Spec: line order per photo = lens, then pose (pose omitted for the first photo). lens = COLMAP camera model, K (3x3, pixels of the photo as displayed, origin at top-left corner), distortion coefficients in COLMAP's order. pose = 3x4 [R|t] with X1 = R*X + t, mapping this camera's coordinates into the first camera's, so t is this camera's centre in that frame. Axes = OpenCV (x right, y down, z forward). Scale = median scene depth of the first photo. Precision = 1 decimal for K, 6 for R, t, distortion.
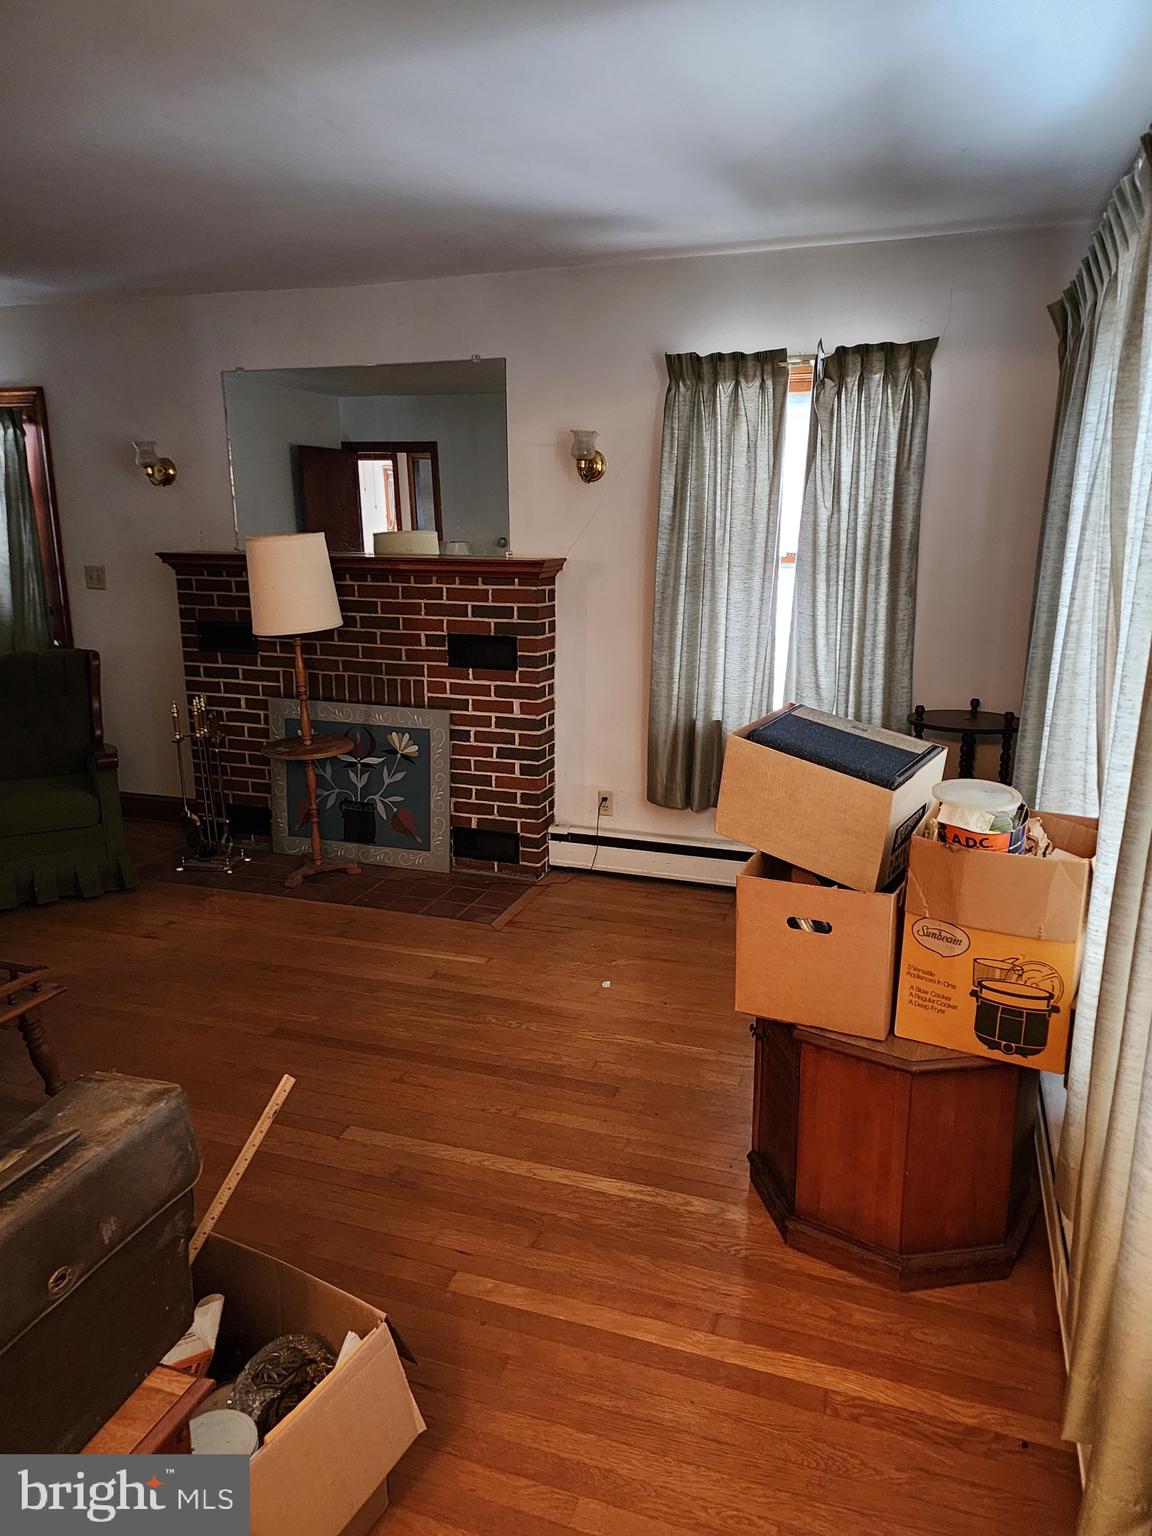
lens RADIAL K [[1050.1, 0, 580.2], [0, 1050.1, 787.1], [0, 0, 1]] dist [0.073454, -0.071614]
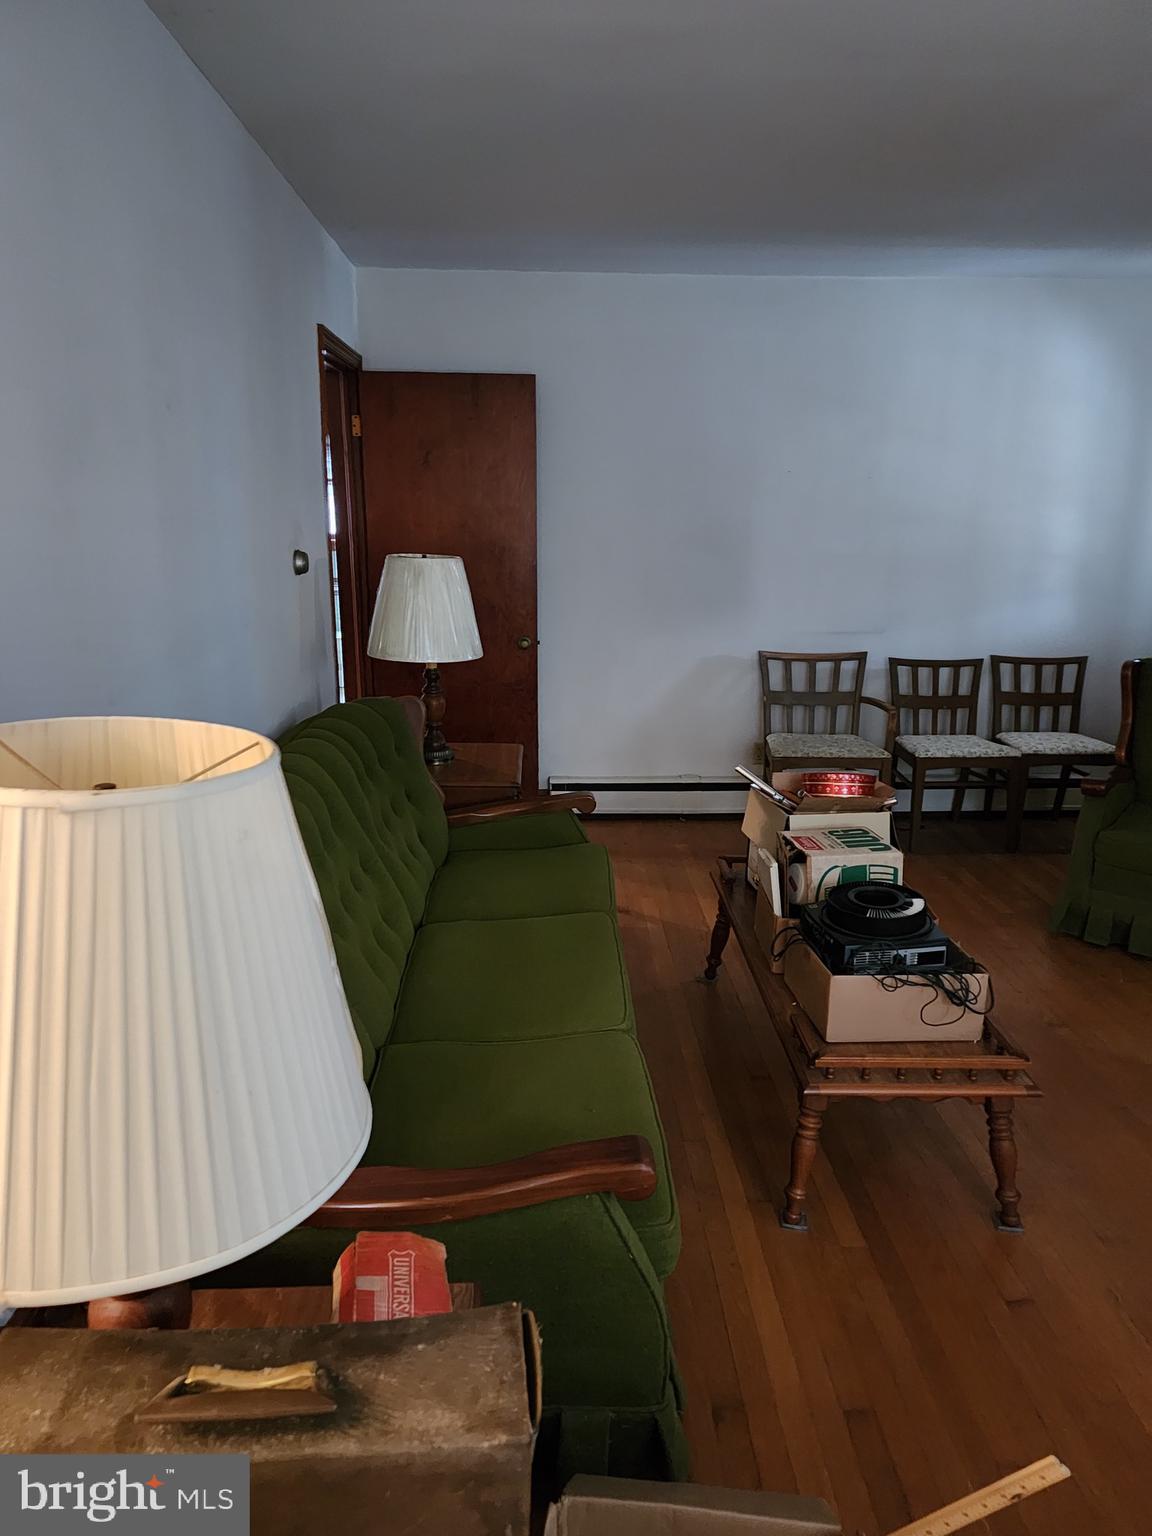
lens RADIAL K [[1032.5, 0, 576.0], [0, 1032.5, 768.0], [0, 0, 1]] dist [0.073763, -0.079913]
pose [[0.361055, 0.237278, -0.901853, 0.026380], [-0.232703, 0.959419, 0.159261, -0.054828], [0.903044, 0.152362, 0.401618, 0.202014]]
